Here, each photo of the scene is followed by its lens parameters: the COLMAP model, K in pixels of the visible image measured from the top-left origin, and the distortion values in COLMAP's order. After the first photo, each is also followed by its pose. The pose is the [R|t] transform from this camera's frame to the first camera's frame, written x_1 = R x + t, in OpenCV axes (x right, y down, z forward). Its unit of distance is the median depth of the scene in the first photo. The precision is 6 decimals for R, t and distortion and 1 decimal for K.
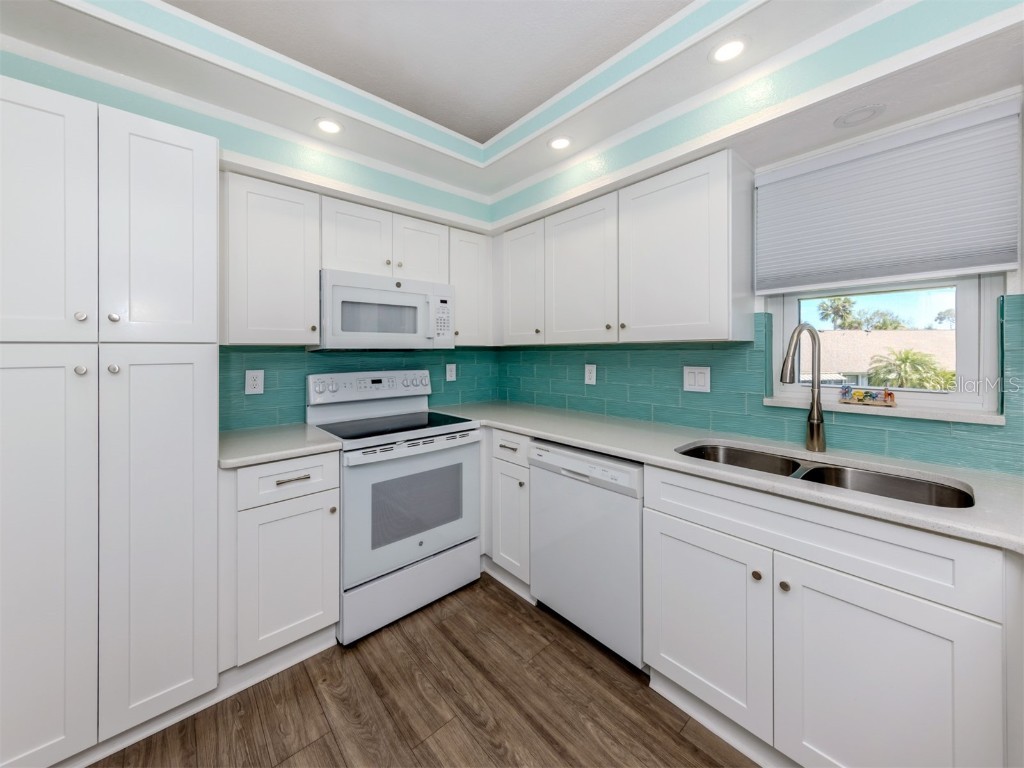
lens RADIAL K [[373.6, 0, 500.9], [0, 373.6, 359.3], [0, 0, 1]] dist [-0.000121, -0.000740]
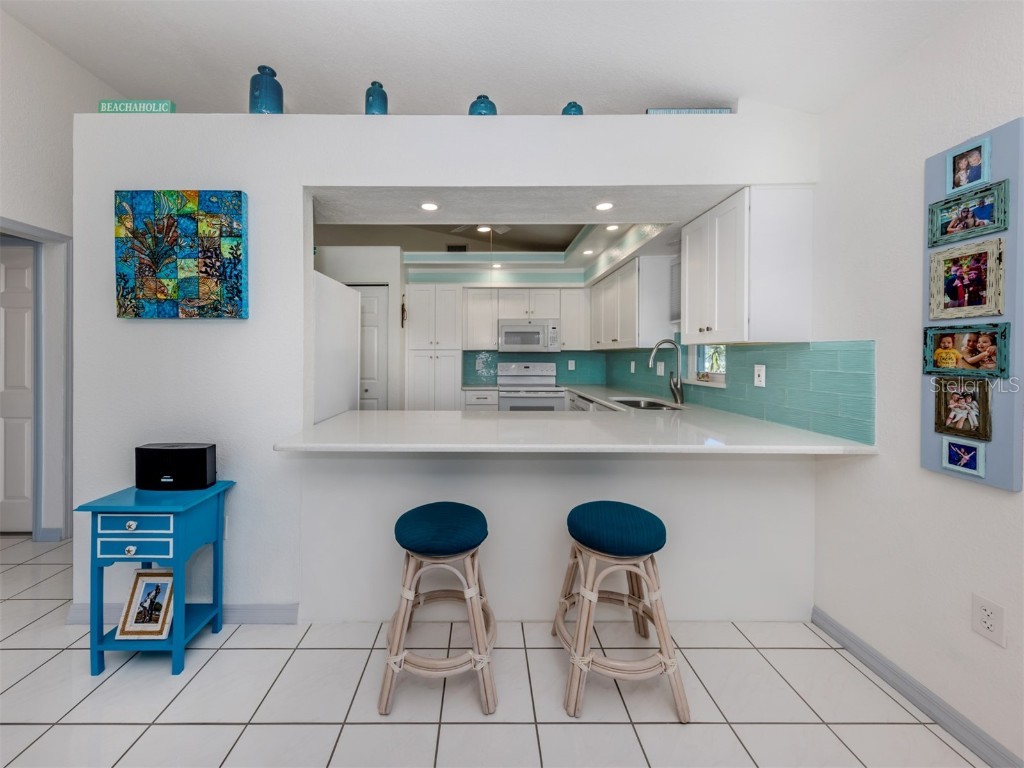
lens RADIAL K [[373.6, 0, 486.2], [0, 373.6, 381.2], [0, 0, 1]] dist [-0.000121, -0.000740]
pose [[0.762585, 0.051786, -0.644812, 1.167379], [-0.018878, 0.998148, 0.057837, 0.028044], [0.646613, -0.031932, 0.762150, -1.025791]]
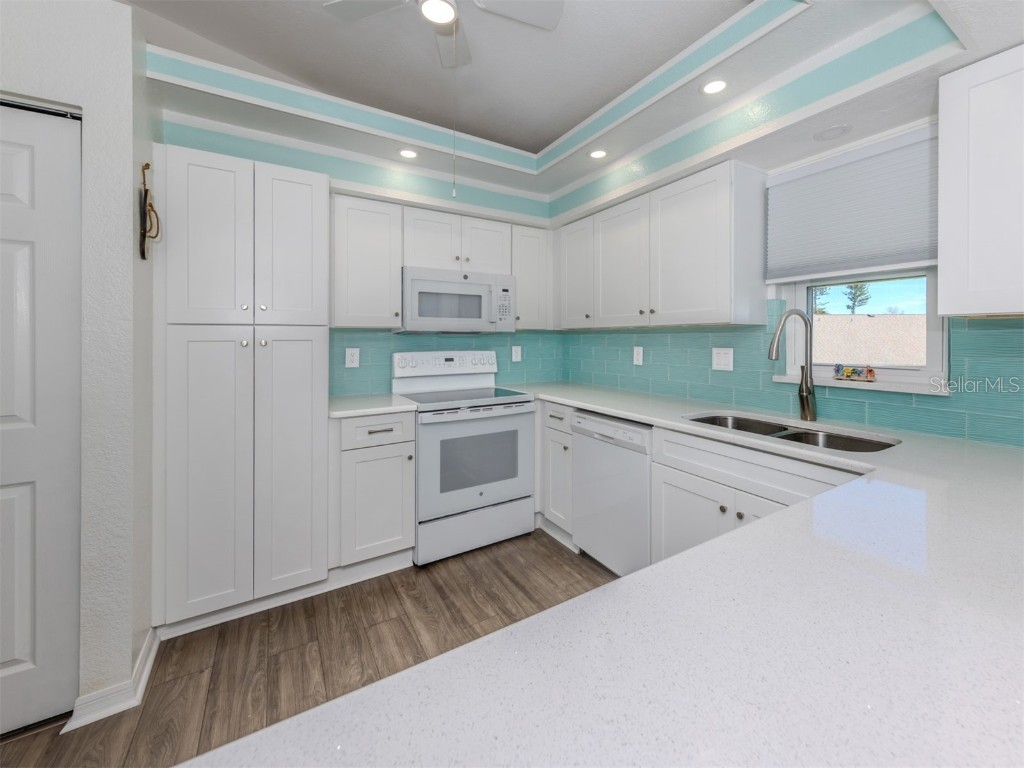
lens RADIAL K [[403.3, 0, 545.5], [0, 403.3, 350.7], [0, 0, 1]] dist [-0.006351, -0.000279]
pose [[0.991455, 0.008648, -0.130165, 0.174955], [-0.007275, 0.999913, 0.011020, 0.020912], [0.130249, -0.009979, 0.991431, -0.282320]]
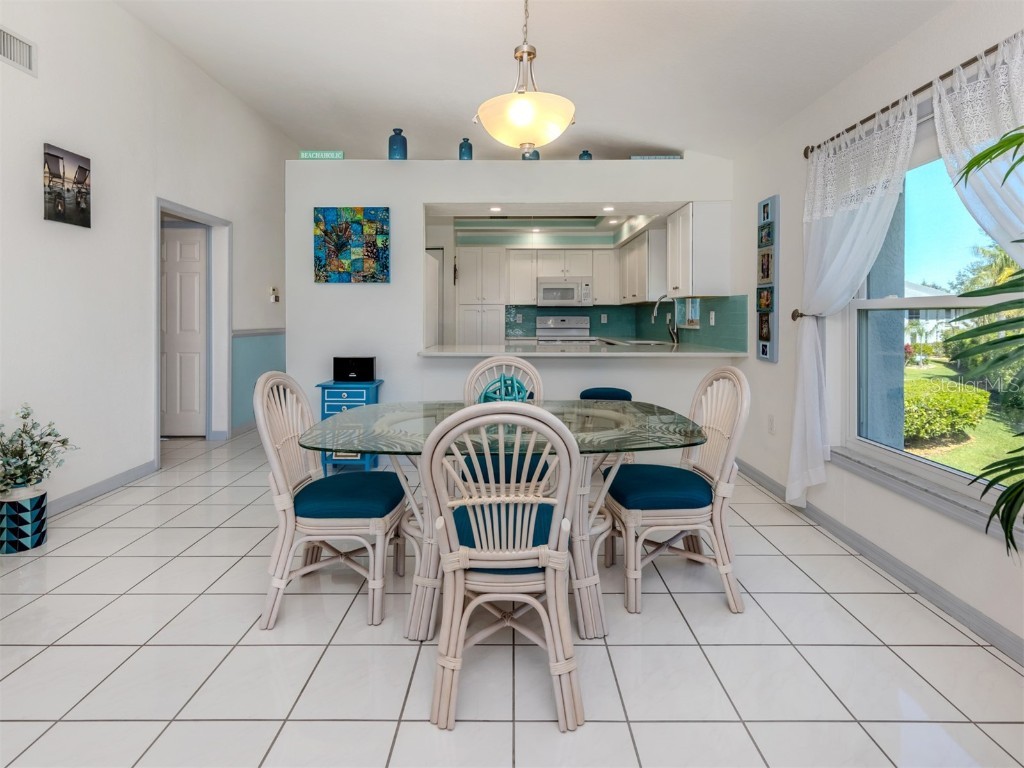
lens RADIAL K [[488.7, 0, 510.6], [0, 488.7, 358.0], [0, 0, 1]] dist [0.001107, -0.003151]
pose [[0.755090, 0.060330, -0.652840, 1.936021], [-0.016815, 0.997212, 0.072705, 0.103635], [0.655406, -0.043921, 0.753999, -2.058974]]
